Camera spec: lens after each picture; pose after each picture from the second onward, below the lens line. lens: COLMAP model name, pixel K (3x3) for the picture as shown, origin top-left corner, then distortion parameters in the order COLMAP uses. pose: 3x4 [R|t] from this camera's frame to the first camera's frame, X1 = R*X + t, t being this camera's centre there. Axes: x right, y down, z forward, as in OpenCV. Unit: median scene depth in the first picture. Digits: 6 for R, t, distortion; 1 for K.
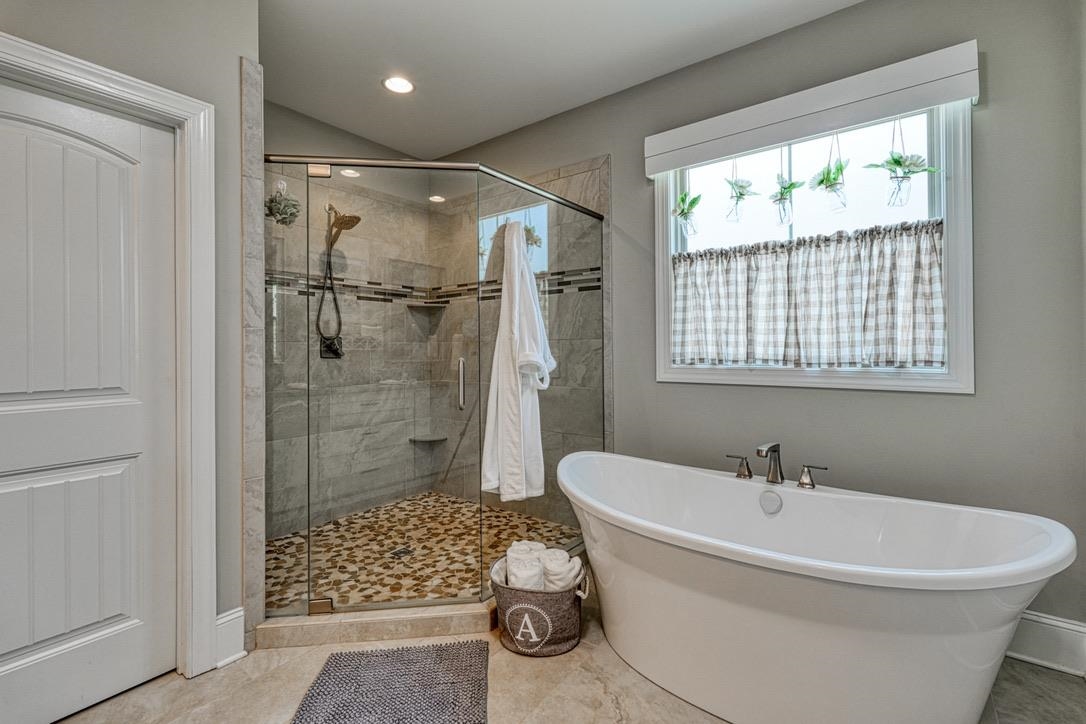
lens RADIAL K [[479.1, 0, 547.4], [0, 479.1, 345.2], [0, 0, 1]] dist [-0.002512, 0.002503]
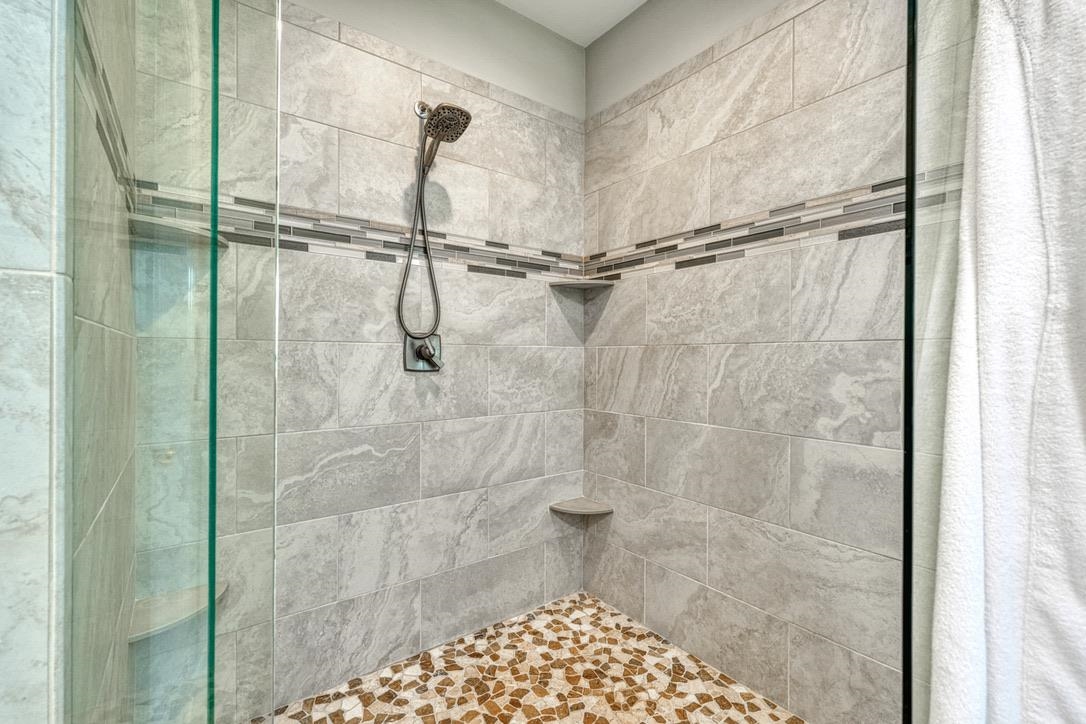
lens RADIAL K [[479.1, 0, 545.4], [0, 479.1, 358.5], [0, 0, 1]] dist [-0.002512, 0.002503]
pose [[0.959958, 0.014375, -0.279777, -0.143605], [-0.011551, 0.999864, 0.011741, 0.003174], [0.279907, -0.008040, 0.959993, 0.470089]]
